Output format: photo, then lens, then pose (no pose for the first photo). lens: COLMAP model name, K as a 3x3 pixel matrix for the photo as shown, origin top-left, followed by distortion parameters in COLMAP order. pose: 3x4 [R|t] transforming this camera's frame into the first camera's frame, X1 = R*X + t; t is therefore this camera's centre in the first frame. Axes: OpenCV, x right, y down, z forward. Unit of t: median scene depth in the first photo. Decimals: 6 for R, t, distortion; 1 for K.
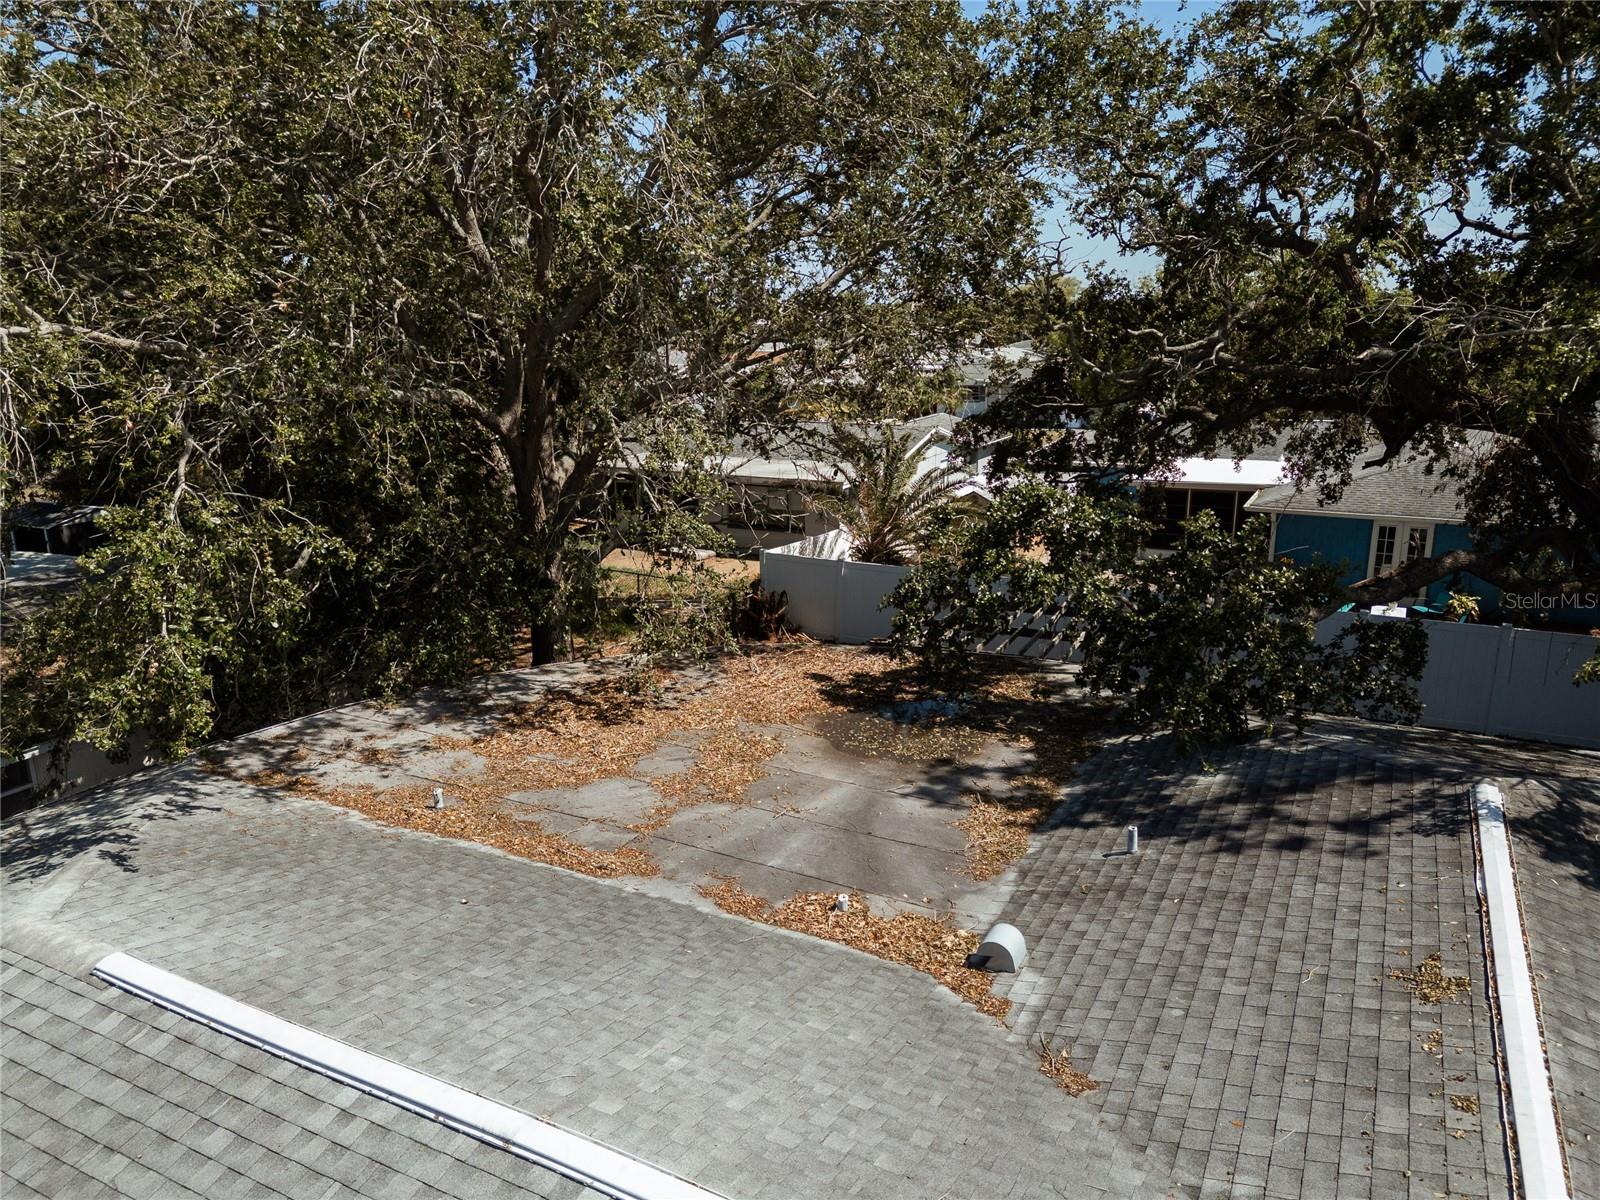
lens RADIAL K [[1119.8, 0, 800.0], [0, 1119.8, 600.0], [0, 0, 1]] dist [0.055394, -0.042782]
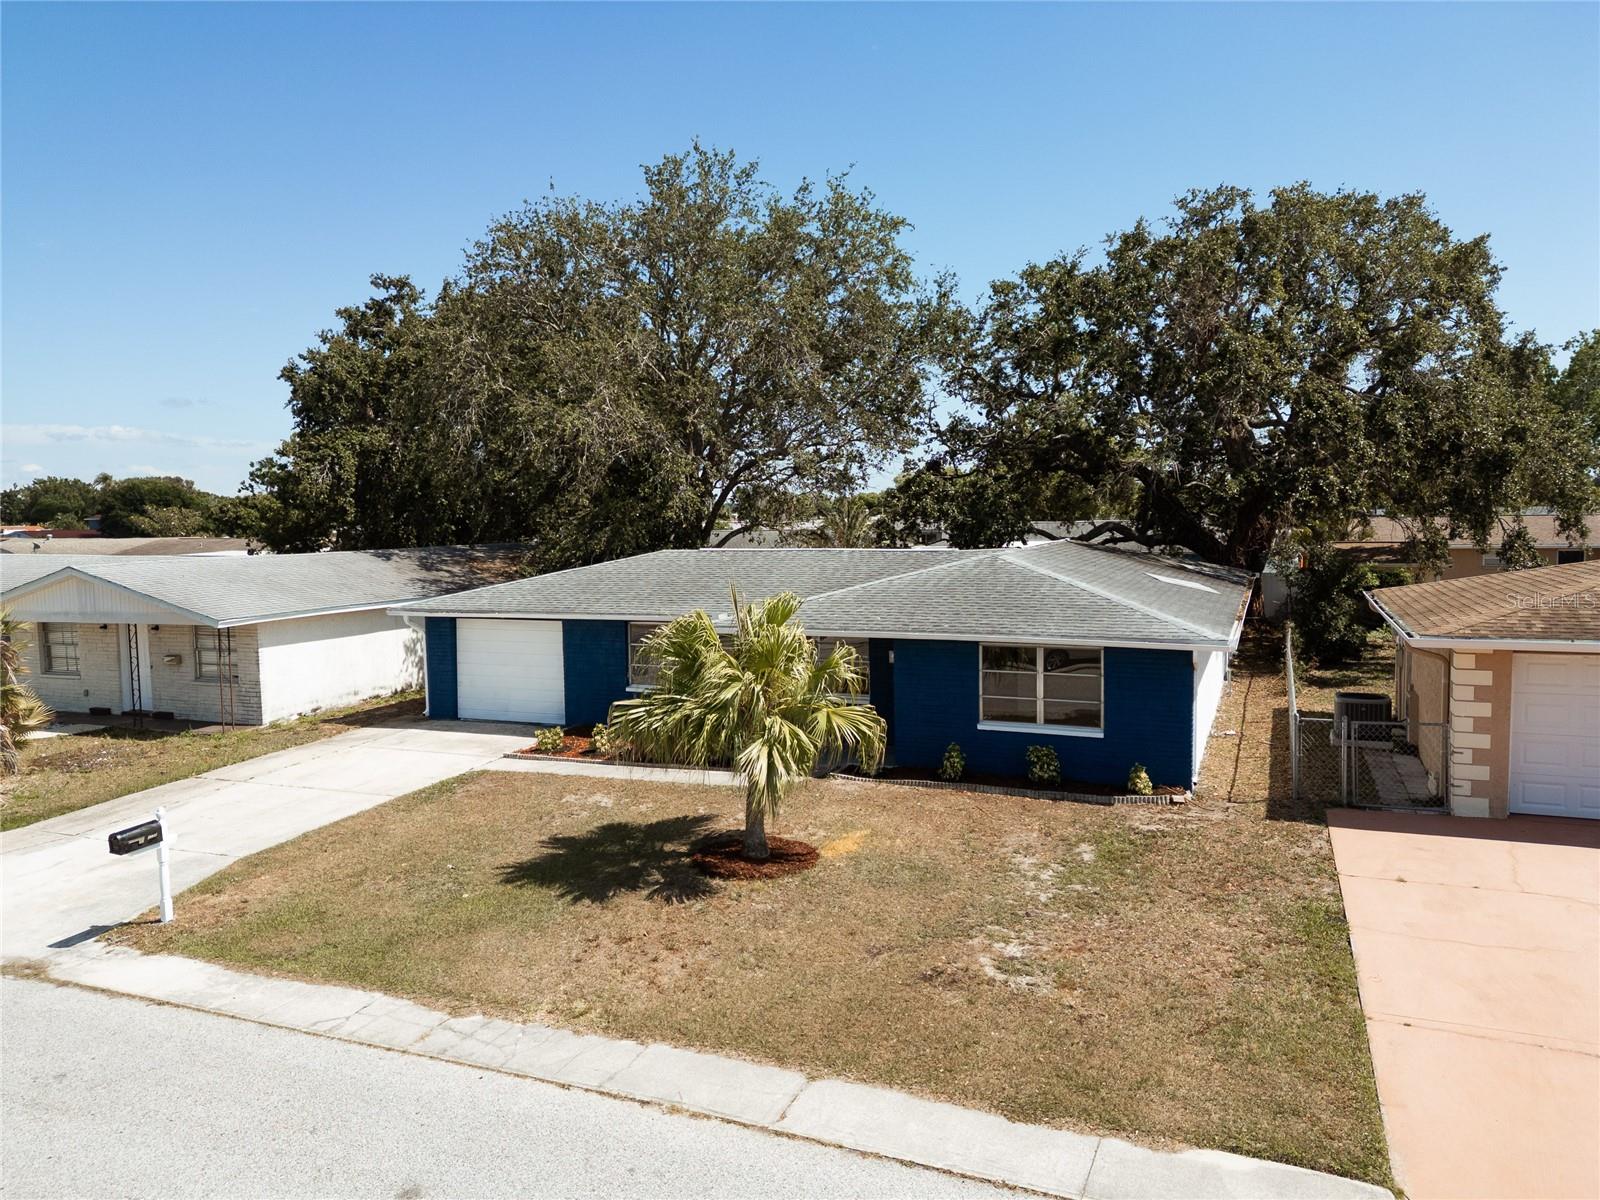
lens RADIAL K [[1117.4, 0, 800.0], [0, 1117.4, 600.0], [0, 0, 1]] dist [0.078047, -0.073316]
pose [[0.995864, -0.012816, 0.089953, -0.308944], [0.027861, 0.985384, -0.168056, 0.573680], [-0.086485, 0.169867, 0.981665, -1.399893]]
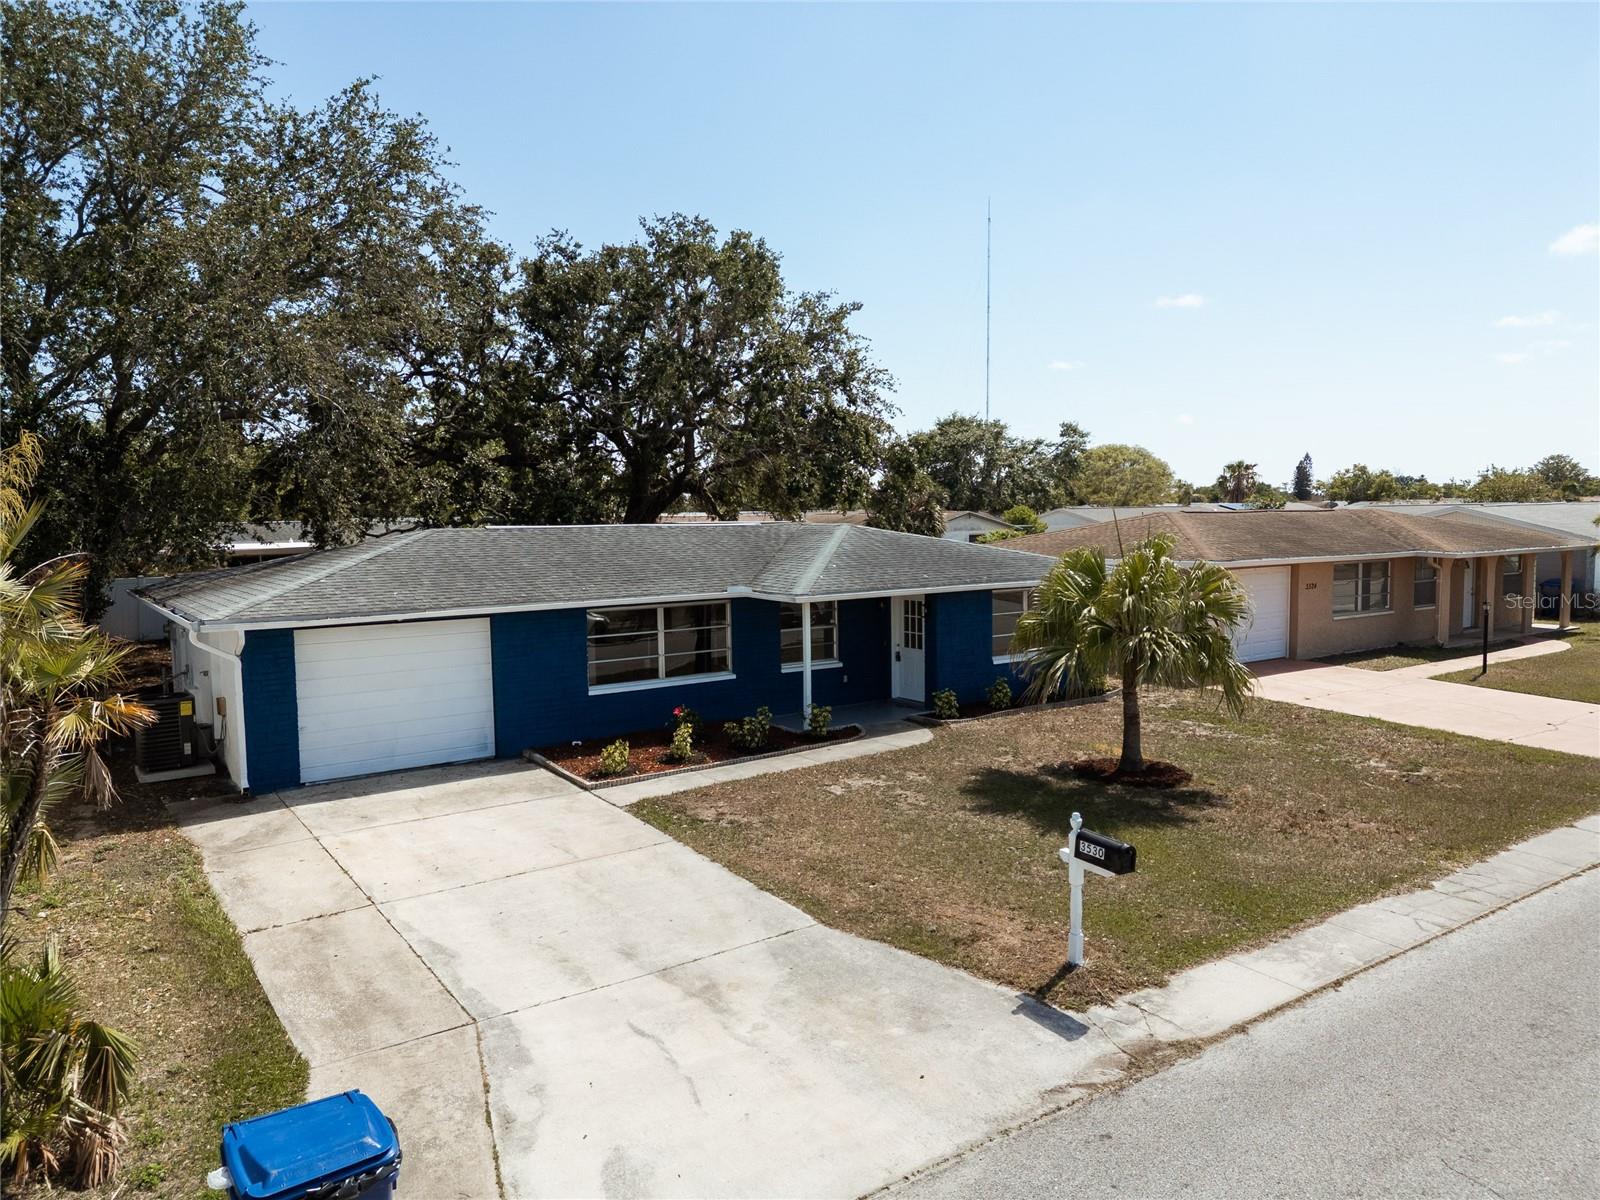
lens RADIAL K [[1117.4, 0, 800.0], [0, 1117.4, 600.0], [0, 0, 1]] dist [0.078047, -0.073316]
pose [[0.449943, -0.064888, 0.890697, -1.509426], [0.227578, 0.972761, -0.044097, 0.424269], [-0.863574, 0.222544, 0.452454, -0.563585]]
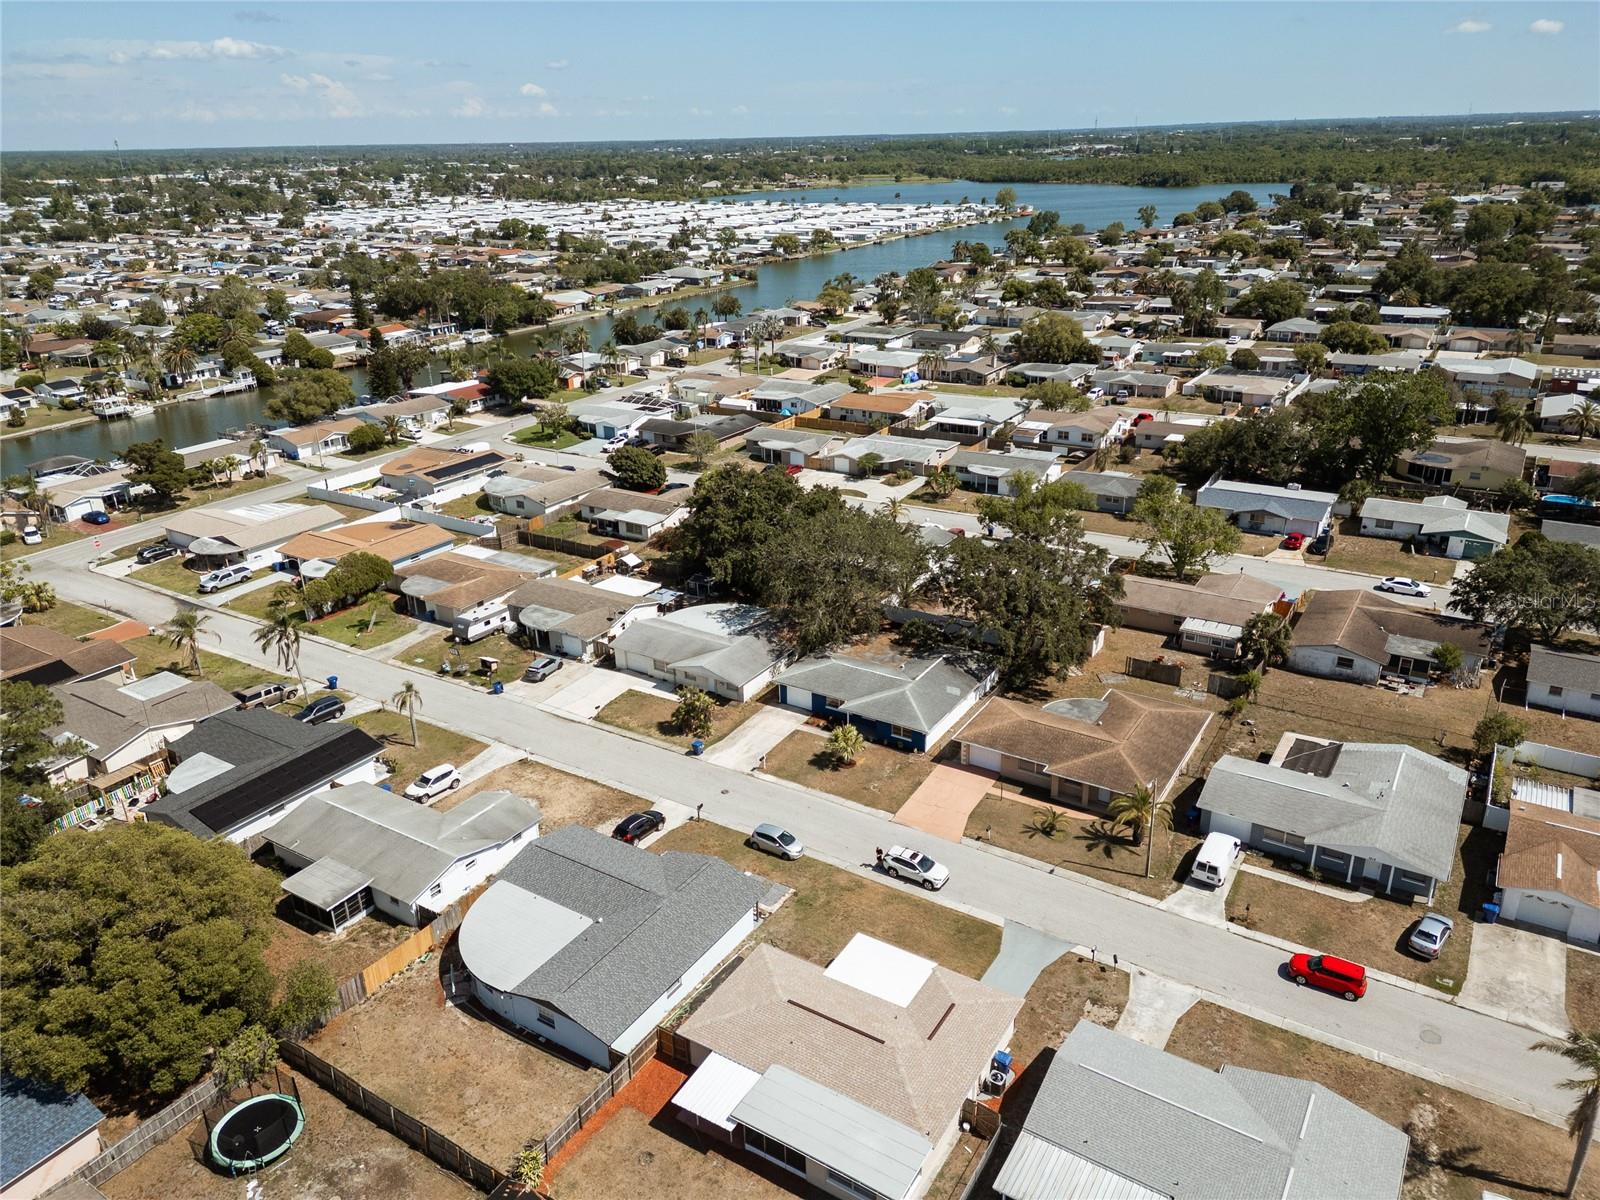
lens RADIAL K [[1117.4, 0, 800.0], [0, 1117.4, 600.0], [0, 0, 1]] dist [0.078047, -0.073316]
pose [[0.997398, 0.017923, -0.069835, -0.072754], [-0.007488, 0.989120, 0.146918, -1.426333], [0.071708, -0.146013, 0.986680, -7.134889]]
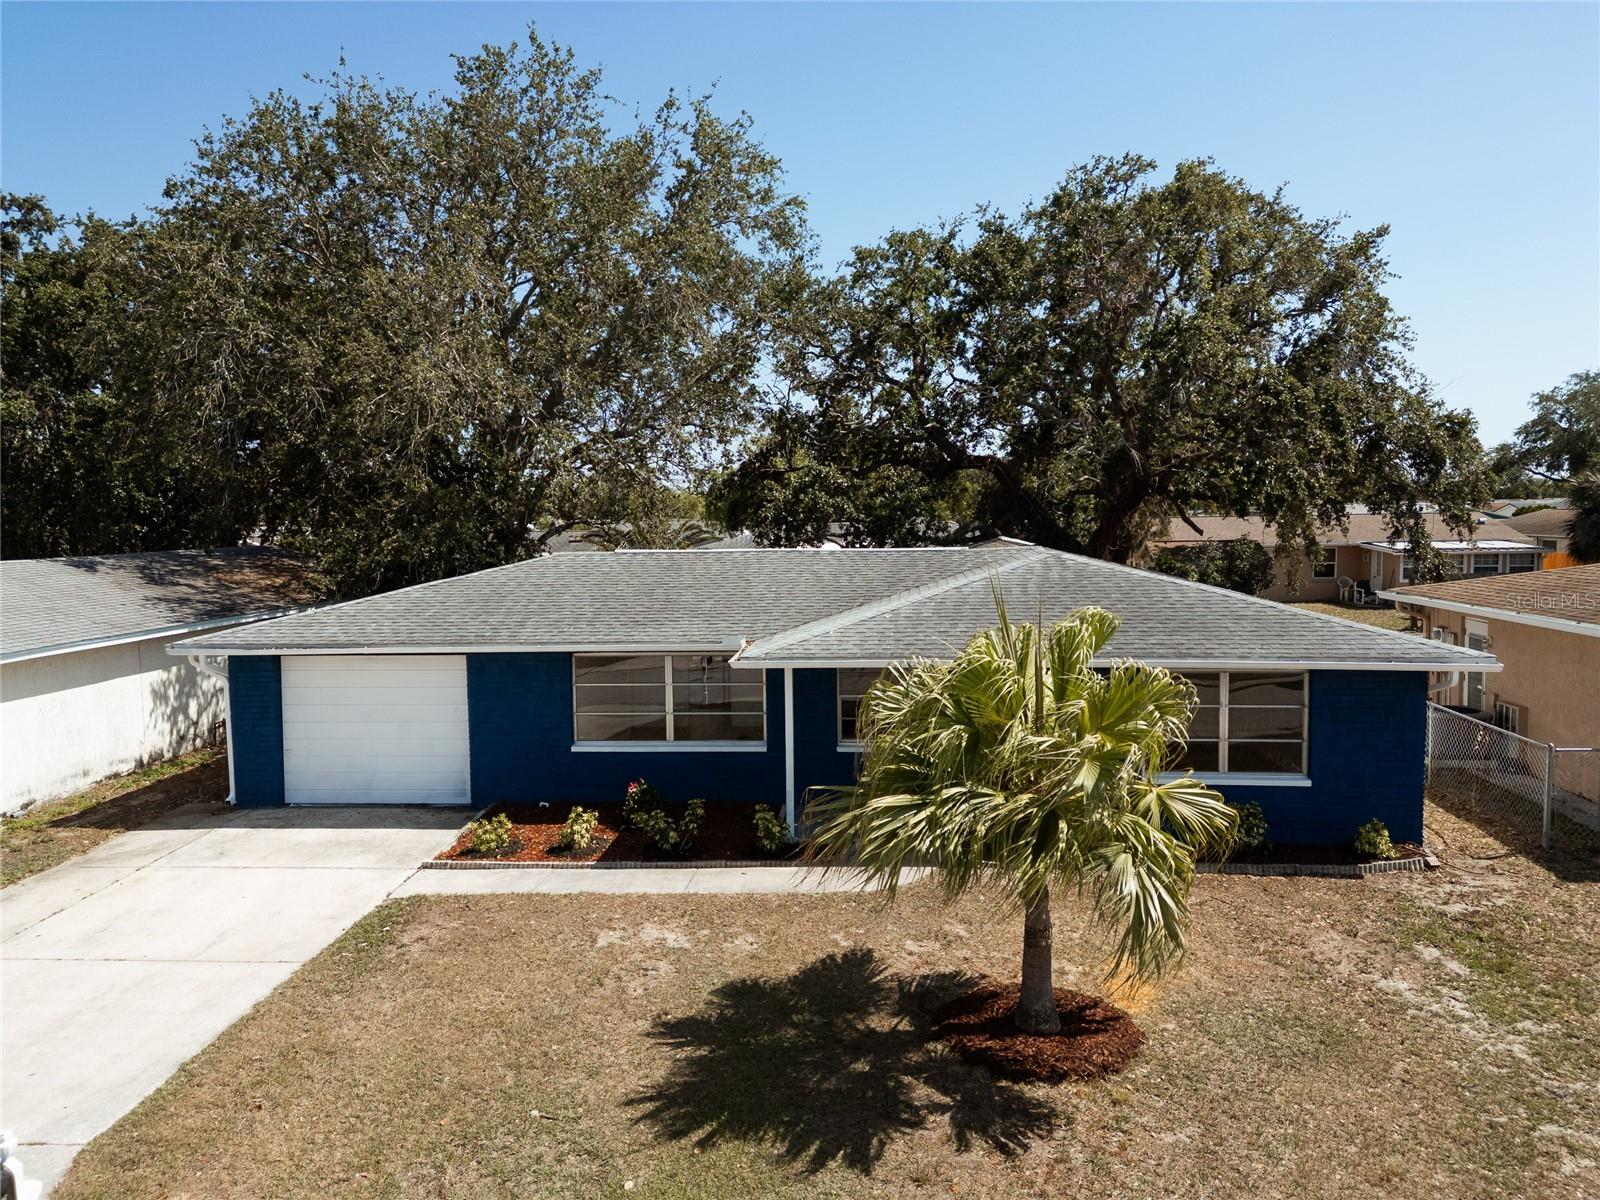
lens RADIAL K [[1119.8, 0, 800.0], [0, 1119.8, 600.0], [0, 0, 1]] dist [0.055394, -0.042782]
pose [[0.919517, -0.033639, 0.391607, -0.658453], [0.100646, 0.983264, -0.151862, 0.465839], [-0.379945, 0.179053, 0.907514, -0.905833]]
